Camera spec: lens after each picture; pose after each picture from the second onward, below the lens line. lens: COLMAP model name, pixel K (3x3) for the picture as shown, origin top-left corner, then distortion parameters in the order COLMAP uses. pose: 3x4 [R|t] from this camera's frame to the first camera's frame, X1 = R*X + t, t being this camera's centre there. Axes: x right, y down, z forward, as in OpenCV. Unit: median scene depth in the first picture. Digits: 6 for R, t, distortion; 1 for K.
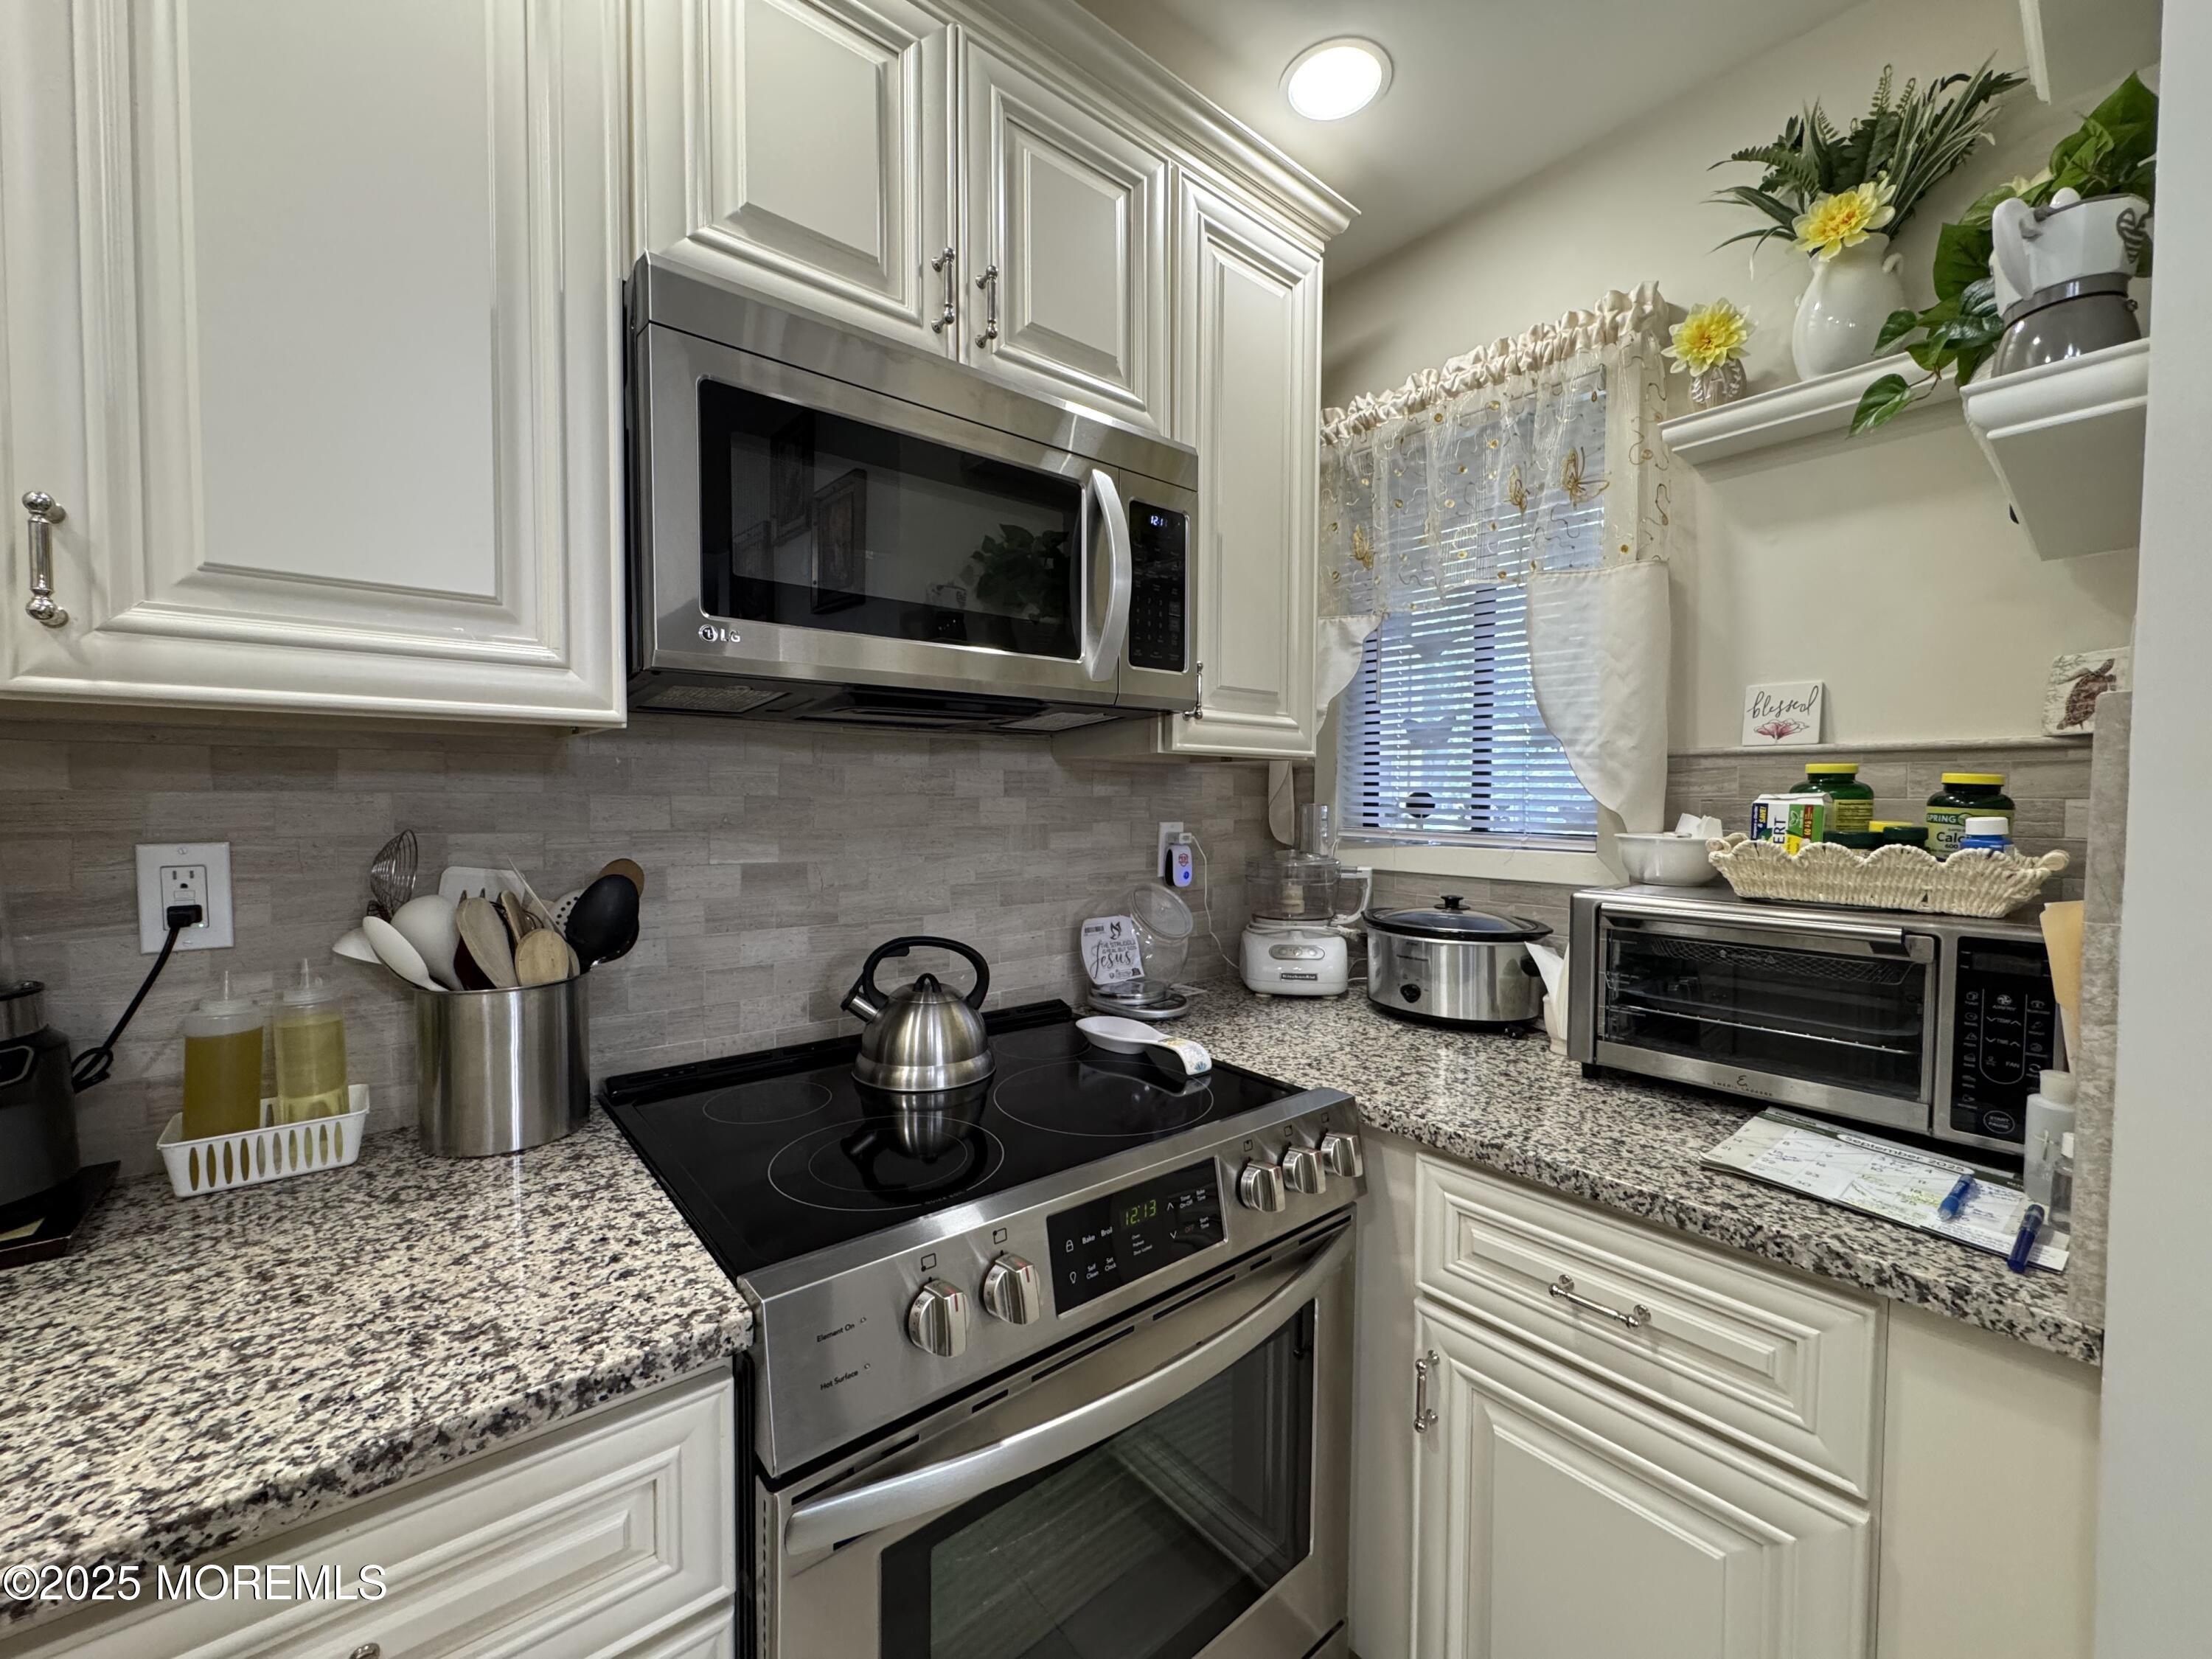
lens RADIAL K [[888.7, 0, 1109.0], [0, 888.7, 825.9], [0, 0, 1]] dist [-0.003252, 0.000410]
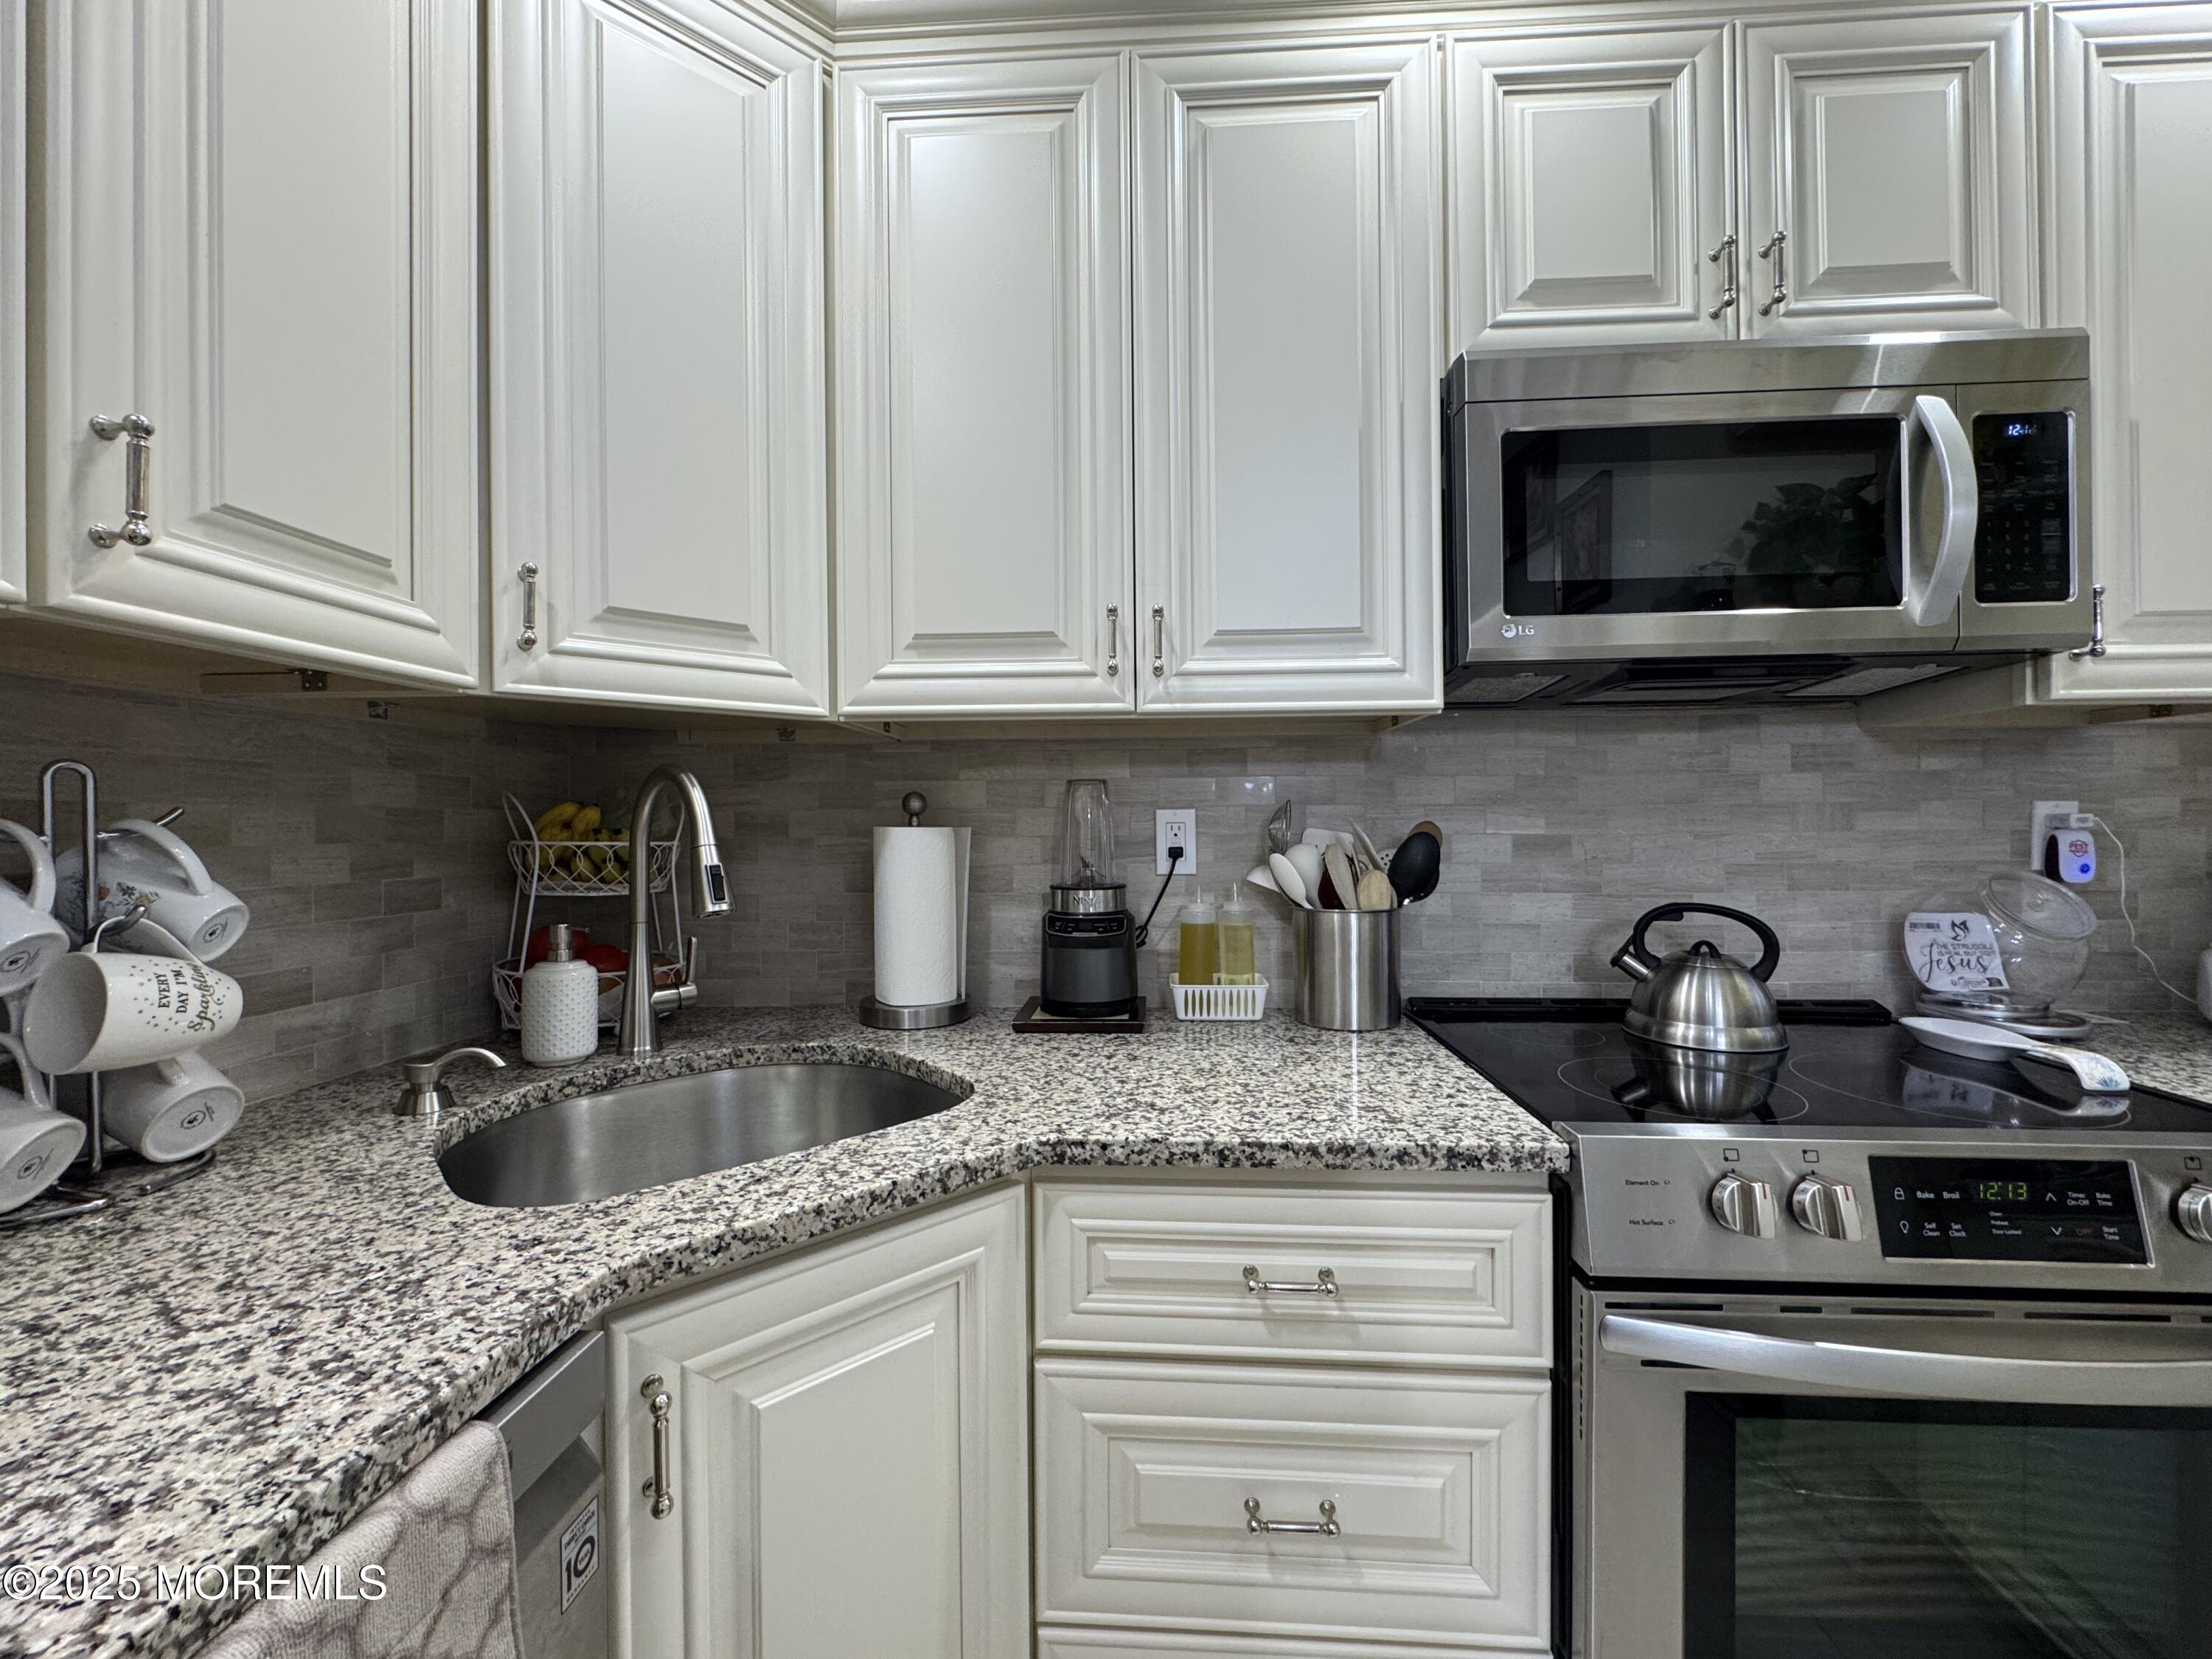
lens RADIAL K [[888.7, 0, 1104.6], [0, 888.7, 824.9], [0, 0, 1]] dist [-0.003252, 0.000410]
pose [[0.726198, -0.011278, -0.687393, -0.003650], [-0.011528, 0.999525, -0.028578, 0.085718], [0.687389, 0.028677, 0.725723, -0.254222]]
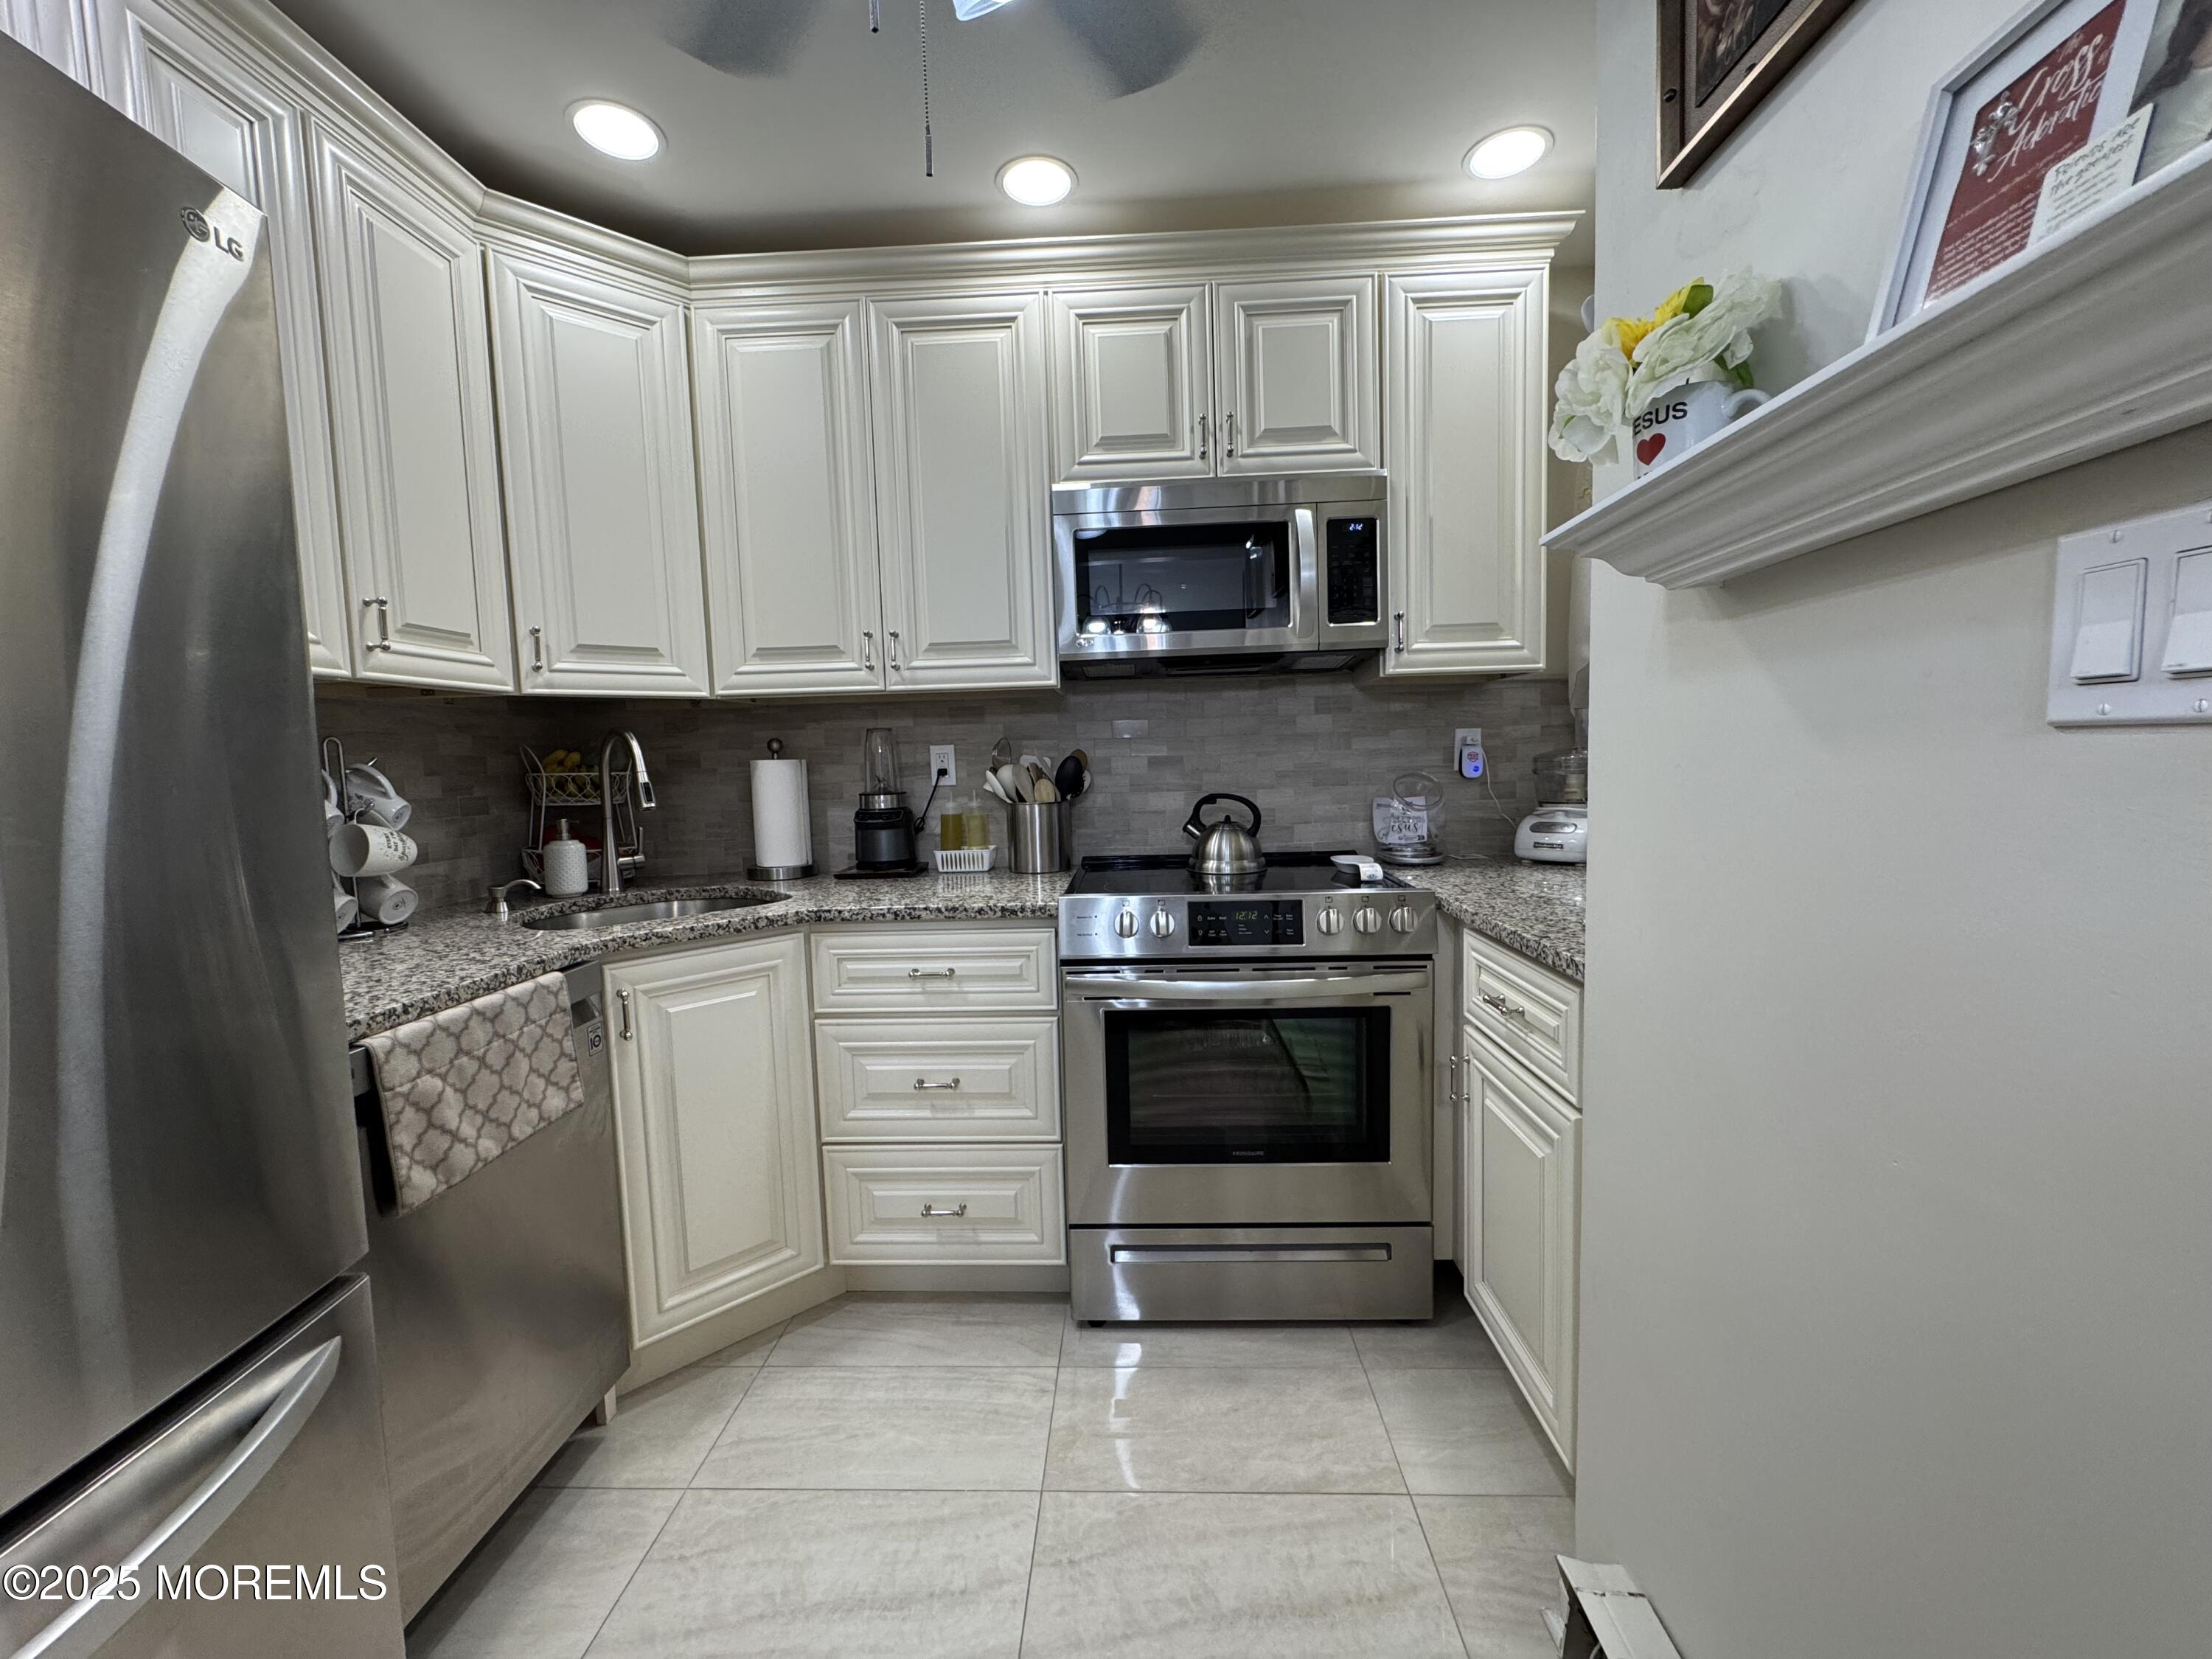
lens RADIAL K [[888.7, 0, 1104.6], [0, 888.7, 825.9], [0, 0, 1]] dist [-0.003252, 0.000410]
pose [[0.740477, 0.024771, -0.671625, 0.965116], [0.011799, 0.998687, 0.049843, 0.117472], [0.671978, -0.044832, 0.739213, -0.565655]]
